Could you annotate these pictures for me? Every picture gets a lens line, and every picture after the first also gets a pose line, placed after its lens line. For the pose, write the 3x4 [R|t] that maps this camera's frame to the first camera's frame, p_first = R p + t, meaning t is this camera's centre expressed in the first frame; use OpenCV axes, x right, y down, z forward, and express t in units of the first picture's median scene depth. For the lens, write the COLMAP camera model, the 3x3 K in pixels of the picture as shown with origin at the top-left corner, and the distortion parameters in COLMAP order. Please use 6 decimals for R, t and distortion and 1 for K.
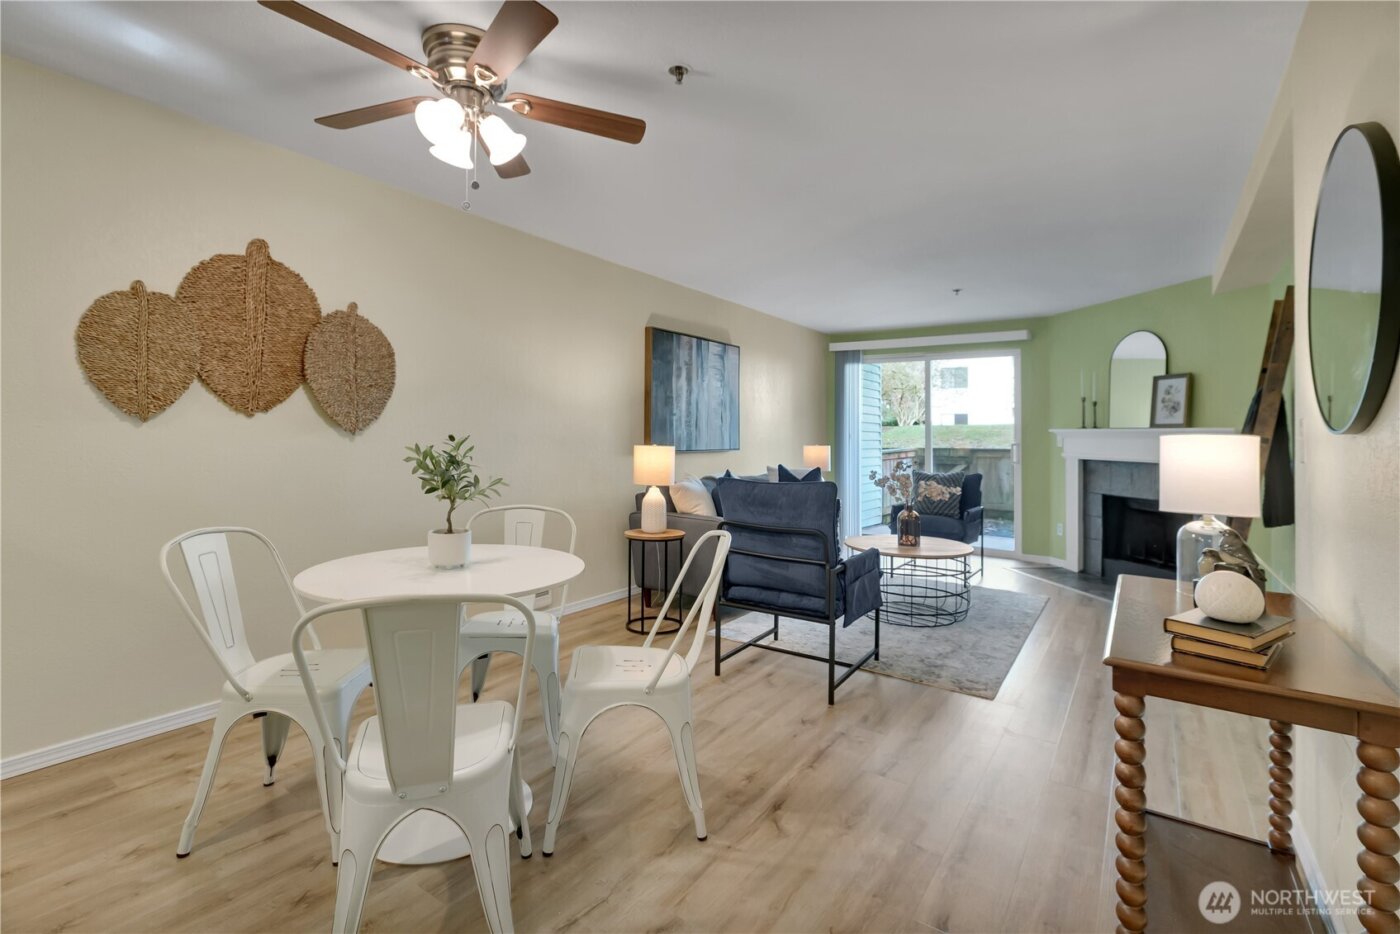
lens RADIAL K [[653.9, 0, 699.4], [0, 653.9, 413.3], [0, 0, 1]] dist [0.002191, 0.000176]
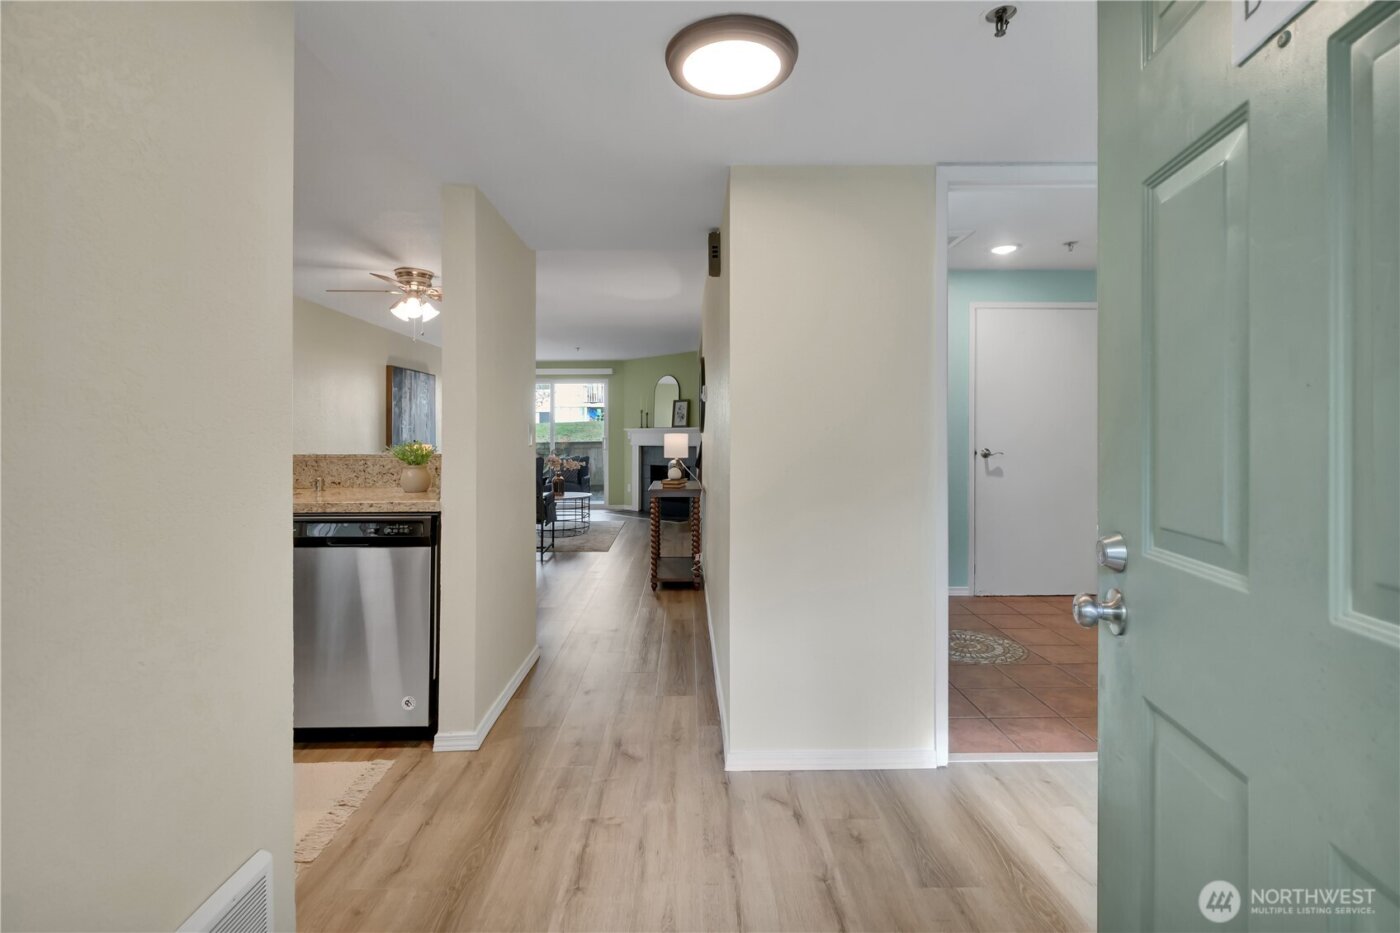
lens RADIAL K [[650.7, 0, 697.4], [0, 650.7, 442.2], [0, 0, 1]] dist [0.000307, 0.000162]
pose [[0.814990, -0.027490, 0.578823, -0.336891], [-0.001889, 0.998743, 0.050093, -0.029898], [-0.579472, -0.041919, 0.813913, -0.567976]]
